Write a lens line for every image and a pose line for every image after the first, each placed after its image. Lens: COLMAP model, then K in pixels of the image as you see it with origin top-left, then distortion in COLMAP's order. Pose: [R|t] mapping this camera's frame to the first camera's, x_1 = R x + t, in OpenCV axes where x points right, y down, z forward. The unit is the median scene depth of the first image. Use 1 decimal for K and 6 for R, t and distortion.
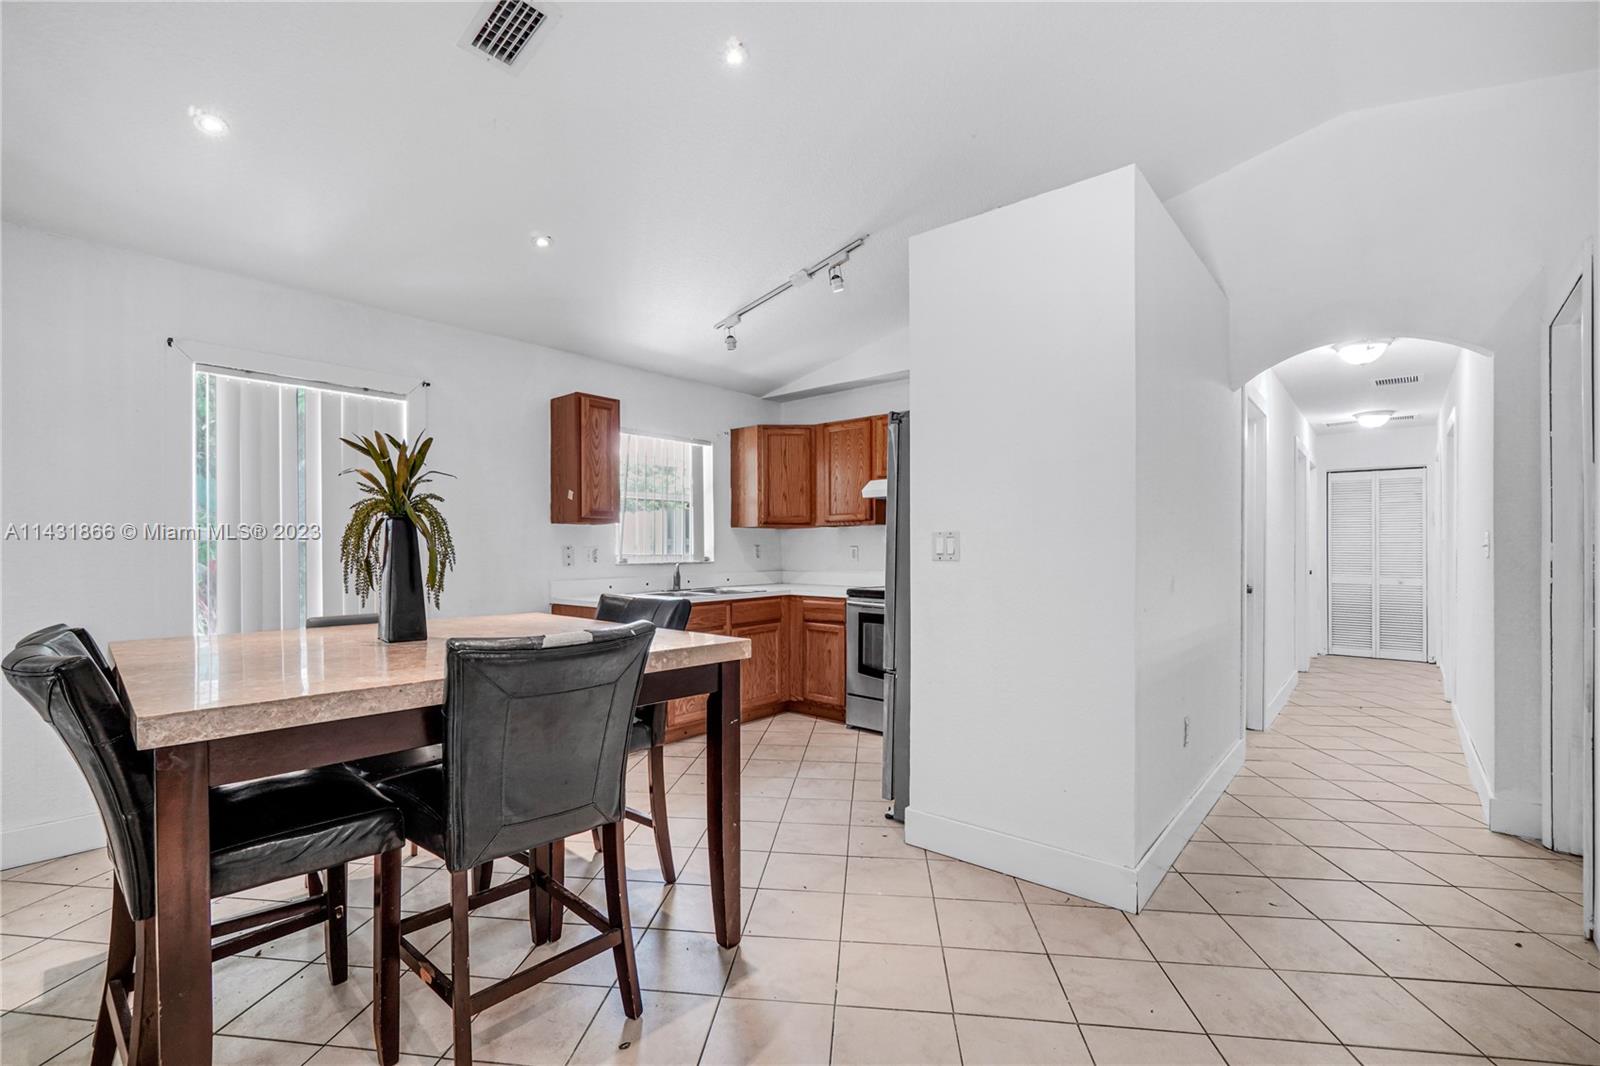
lens RADIAL K [[666.8, 0, 793.9], [0, 666.8, 553.6], [0, 0, 1]] dist [-0.000263, 0.000060]
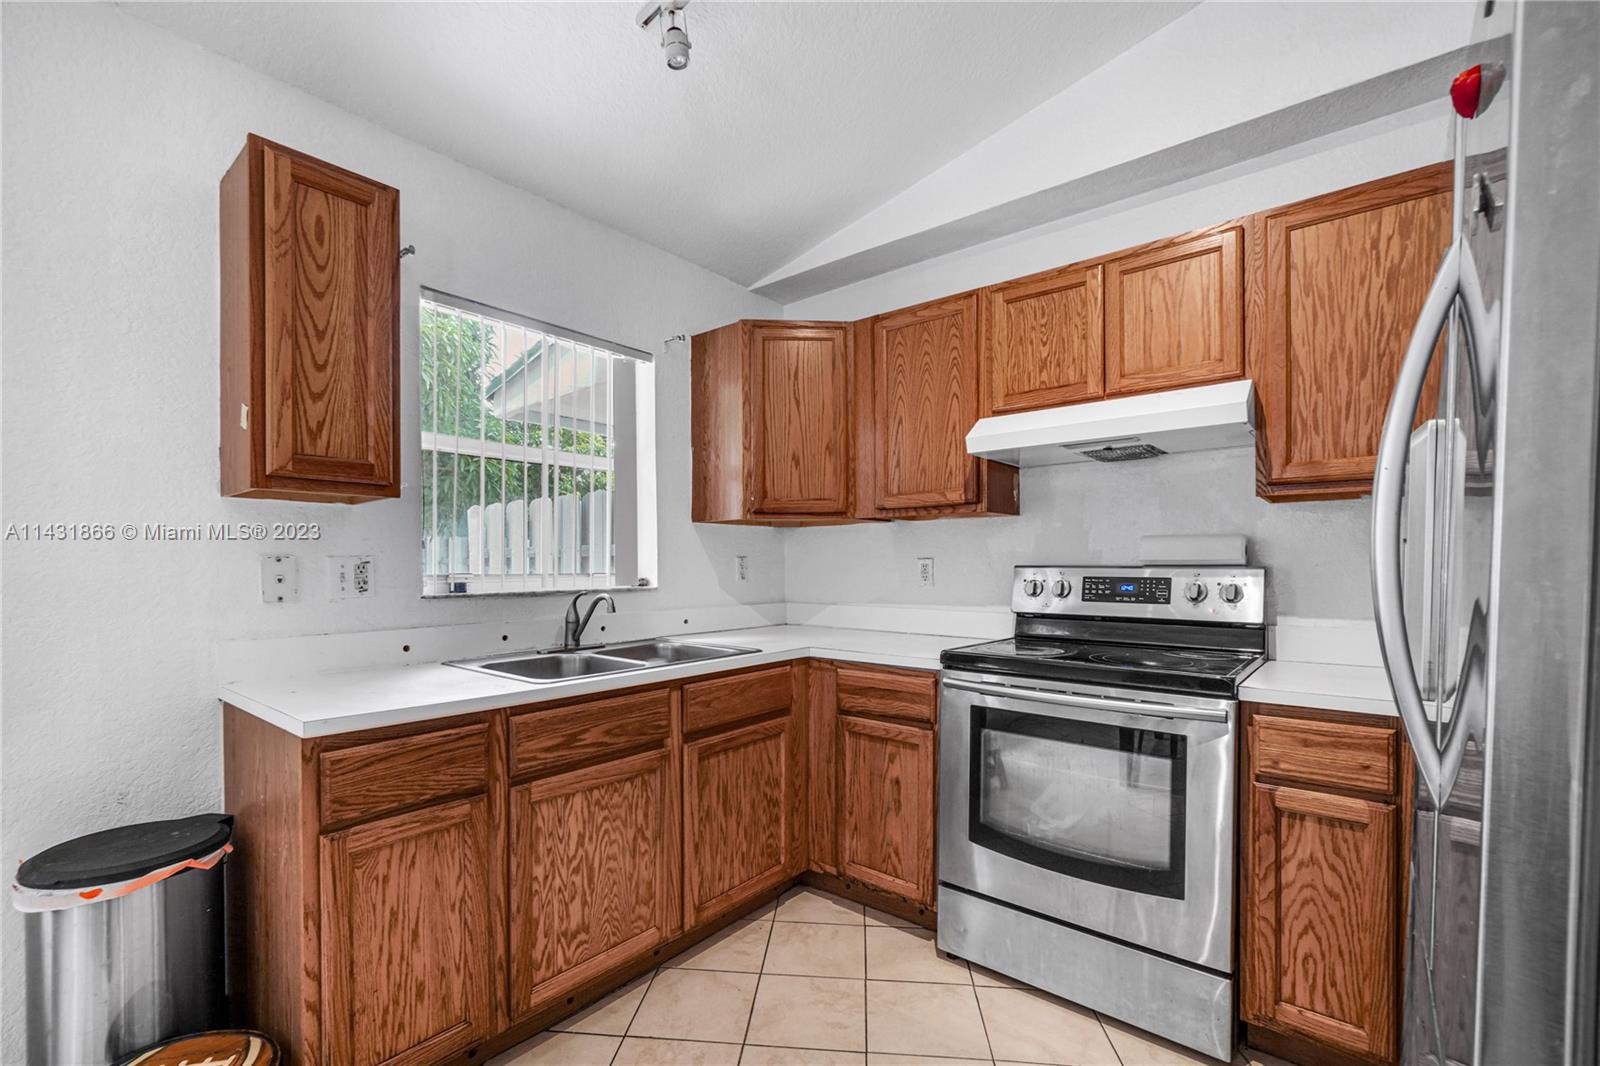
lens RADIAL K [[677.3, 0, 786.6], [0, 677.3, 573.5], [0, 0, 1]] dist [0.000834, 0.000365]
pose [[0.999940, 0.001147, 0.010912, -0.026176], [-0.001225, 0.999974, 0.007170, -0.002306], [-0.010903, -0.007183, 0.999915, 0.475283]]
